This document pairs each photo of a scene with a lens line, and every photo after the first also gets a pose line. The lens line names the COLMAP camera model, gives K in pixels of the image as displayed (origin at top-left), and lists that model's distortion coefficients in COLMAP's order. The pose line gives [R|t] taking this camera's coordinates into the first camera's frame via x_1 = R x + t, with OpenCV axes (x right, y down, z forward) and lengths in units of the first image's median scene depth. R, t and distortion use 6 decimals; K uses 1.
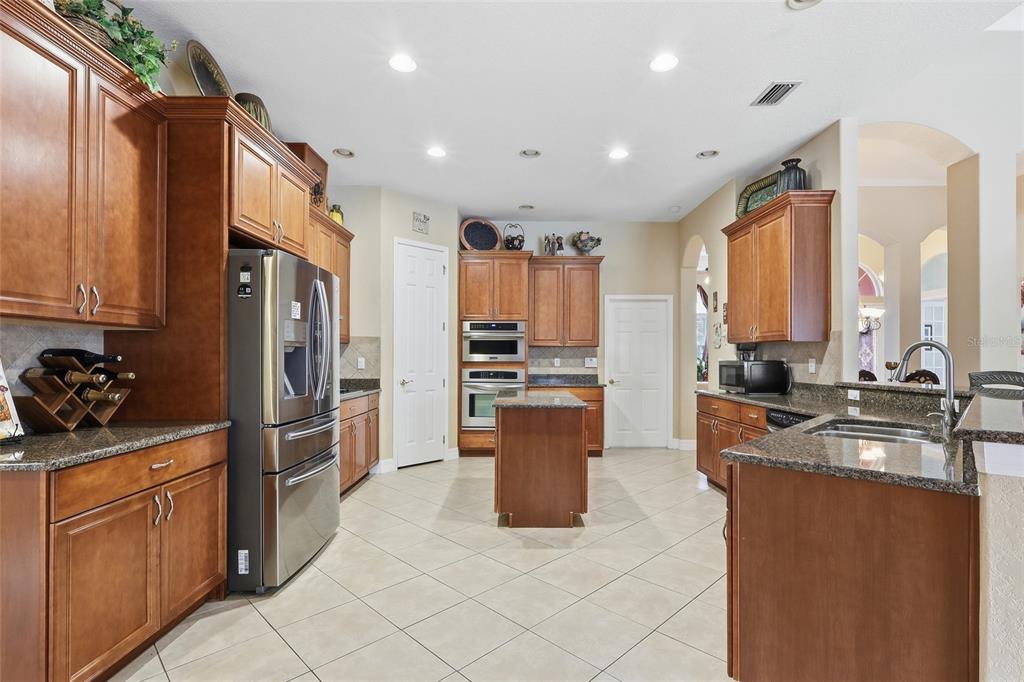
lens RADIAL K [[480.2, 0, 517.5], [0, 480.2, 350.0], [0, 0, 1]] dist [-0.002151, -0.000102]
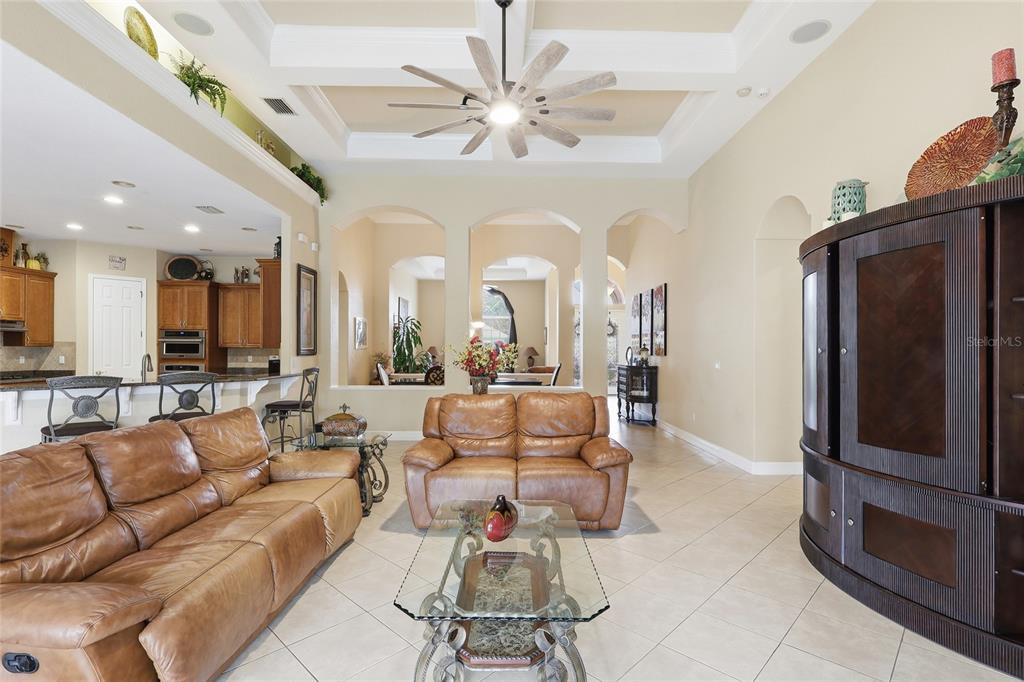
lens RADIAL K [[480.2, 0, 517.5], [0, 480.2, 350.0], [0, 0, 1]] dist [-0.002151, -0.000102]
pose [[0.999638, 0.004053, 0.026604, 0.925600], [-0.004498, 0.999850, 0.016708, -0.030011], [-0.026532, -0.016822, 0.999506, -0.460111]]
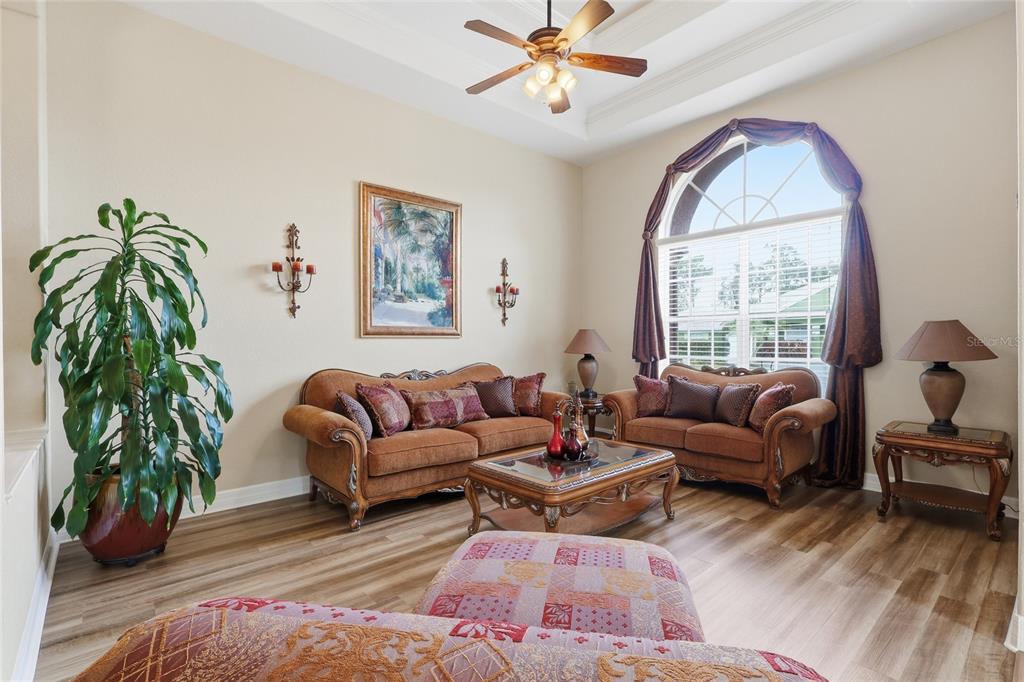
lens RADIAL K [[480.2, 0, 517.5], [0, 480.2, 350.0], [0, 0, 1]] dist [-0.002151, -0.000102]
pose [[0.665718, 0.010196, -0.746134, 1.170448], [0.010998, 0.999664, 0.023473, 0.016692], [0.746122, -0.023832, 0.665382, 1.530484]]
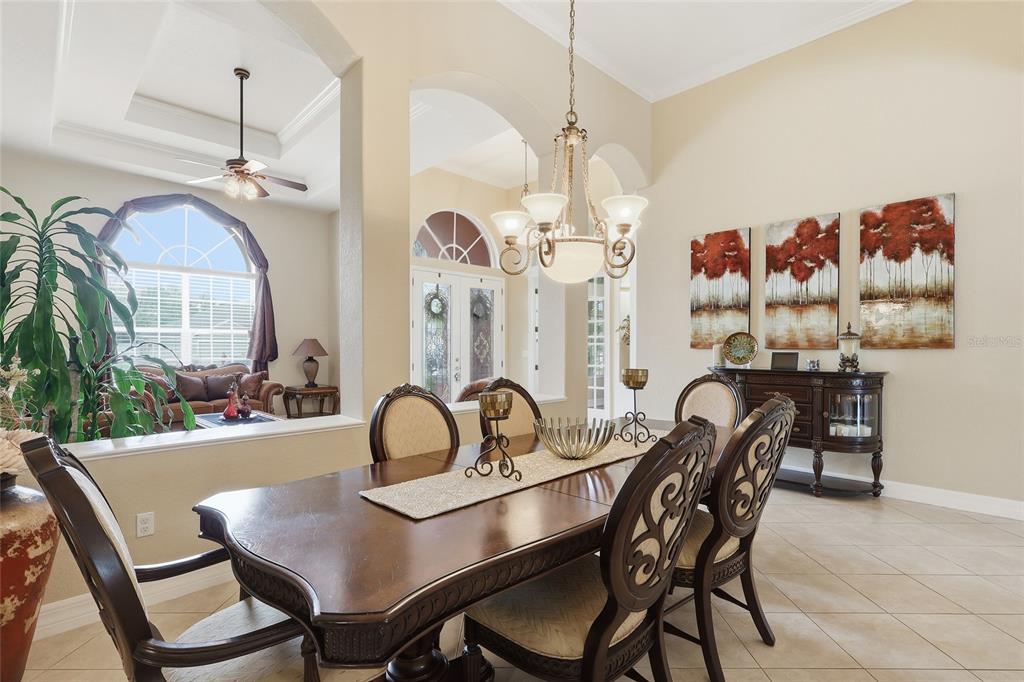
lens RADIAL K [[485.9, 0, 516.5], [0, 485.9, 354.4], [0, 0, 1]] dist [-0.000678, -0.000474]
pose [[0.707240, -0.010171, 0.706901, 0.499886], [-0.009070, 0.999684, 0.023457, 0.006672], [-0.706915, -0.023001, 0.706924, 0.909702]]
